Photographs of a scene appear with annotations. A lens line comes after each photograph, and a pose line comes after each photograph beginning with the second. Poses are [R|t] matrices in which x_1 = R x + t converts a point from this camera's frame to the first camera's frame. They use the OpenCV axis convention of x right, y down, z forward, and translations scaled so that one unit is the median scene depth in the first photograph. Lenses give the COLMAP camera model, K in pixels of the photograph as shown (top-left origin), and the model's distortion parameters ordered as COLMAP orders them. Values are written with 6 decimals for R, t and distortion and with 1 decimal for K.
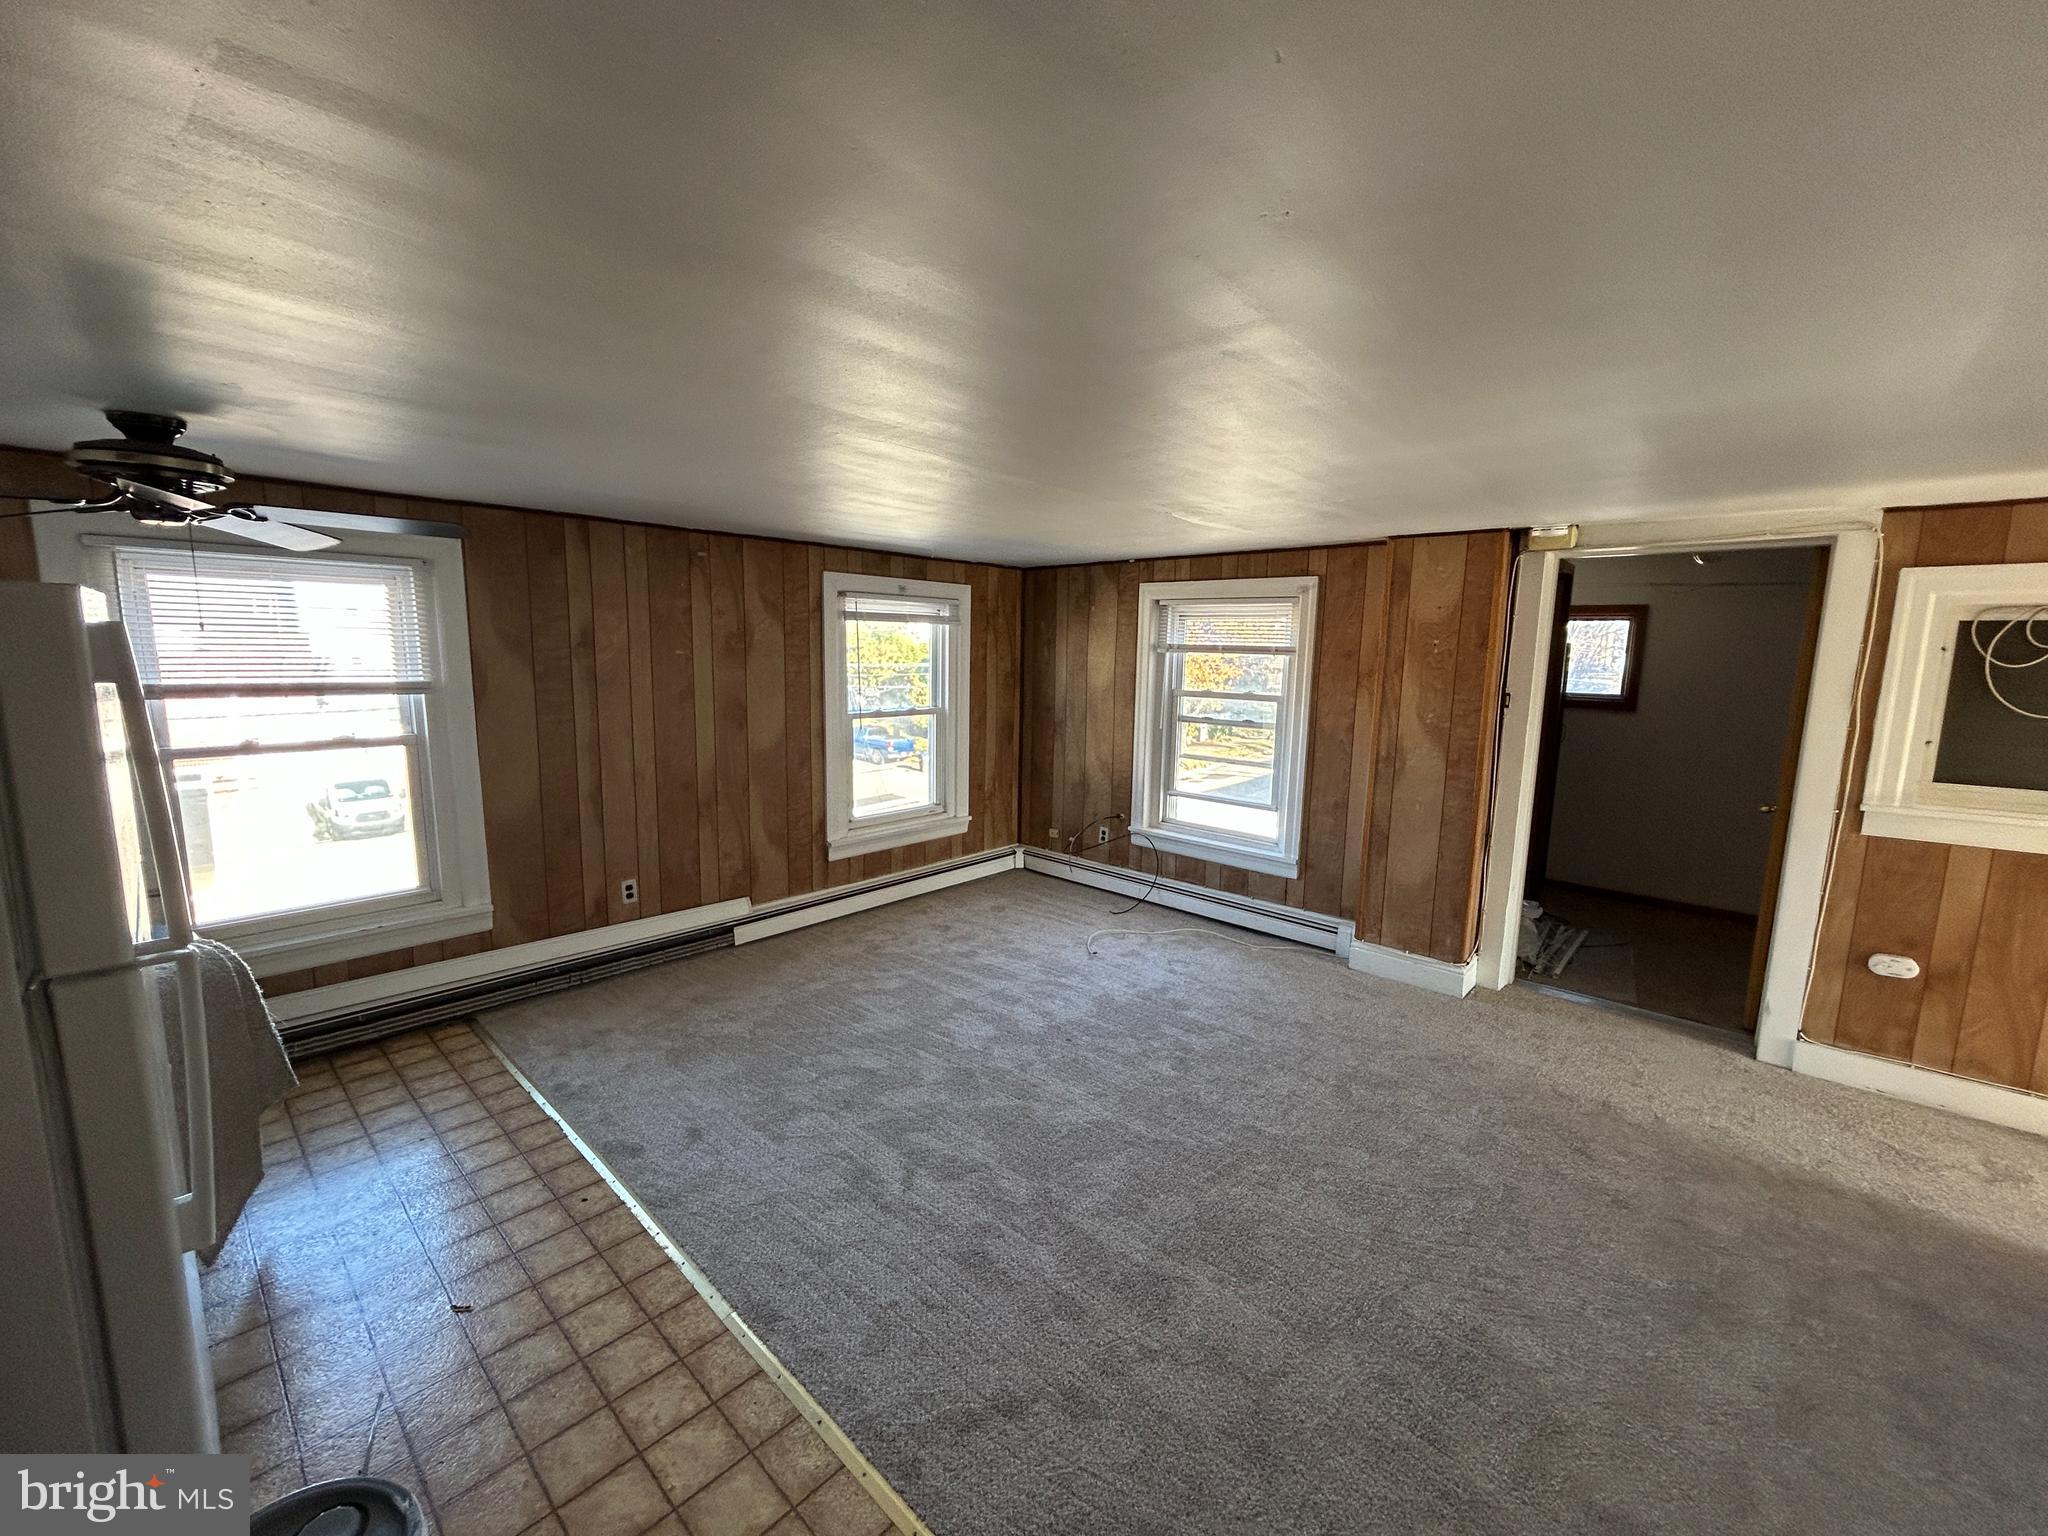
lens RADIAL K [[827.8, 0, 1024.0], [0, 827.8, 768.0], [0, 0, 1]] dist [-0.002827, -0.000332]
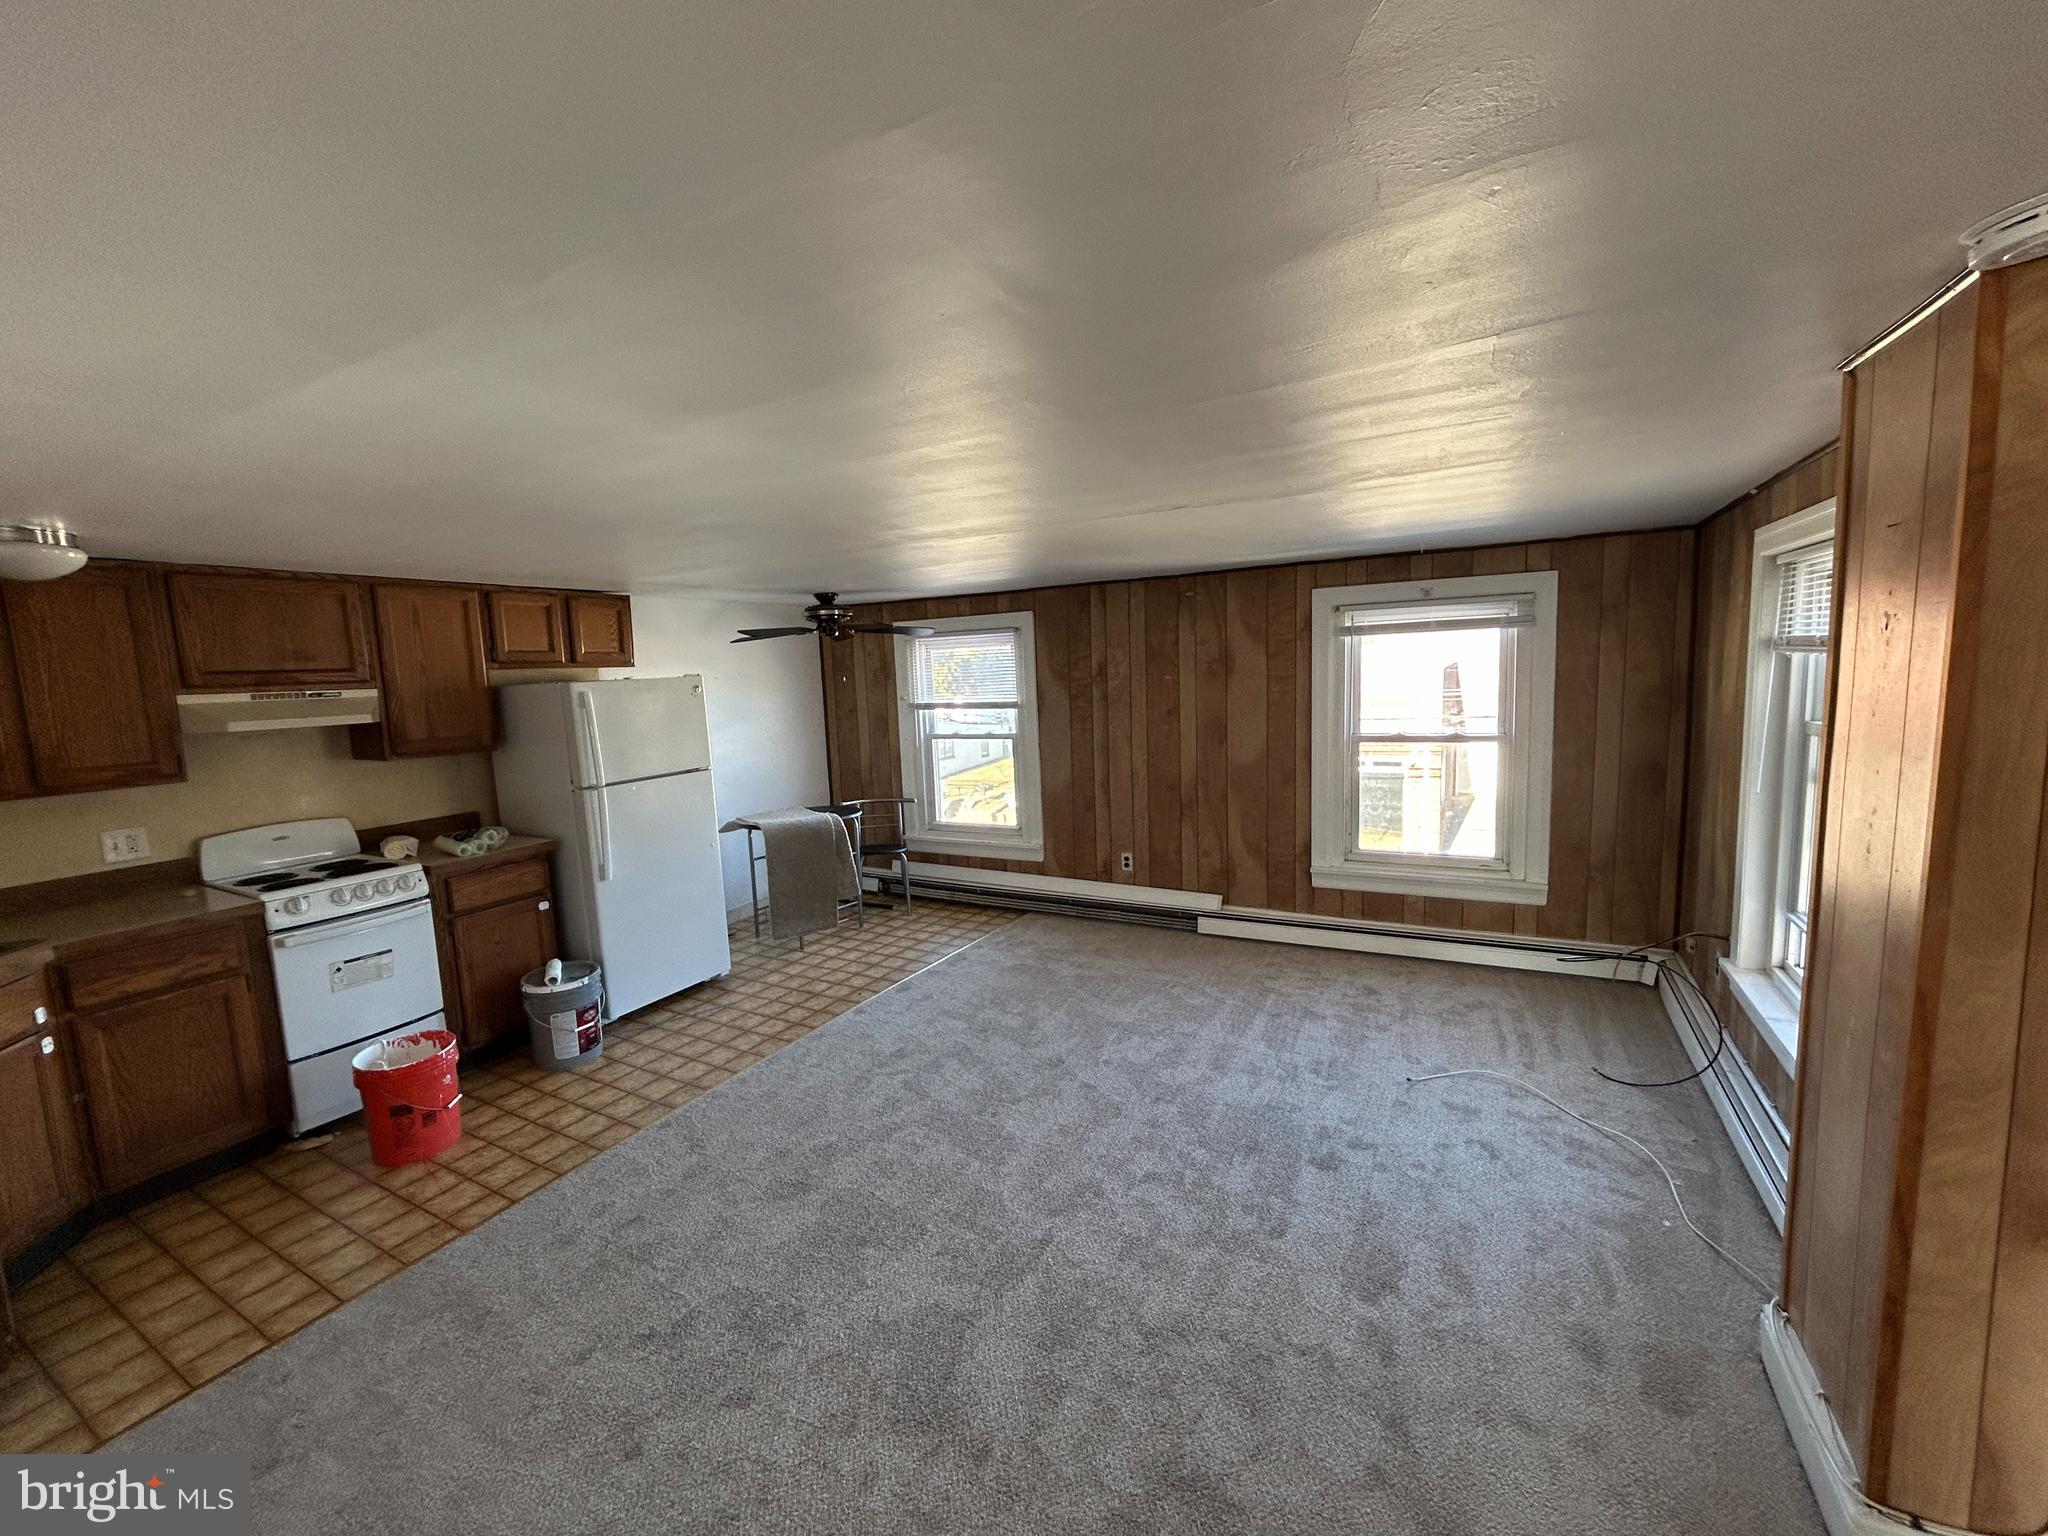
lens RADIAL K [[827.8, 0, 1024.0], [0, 827.8, 768.0], [0, 0, 1]] dist [-0.002827, -0.000332]
pose [[0.238510, 0.087283, -0.967210, 0.714023], [-0.095738, 0.993215, 0.066021, -0.066562], [0.966409, 0.076851, 0.245248, 0.496832]]
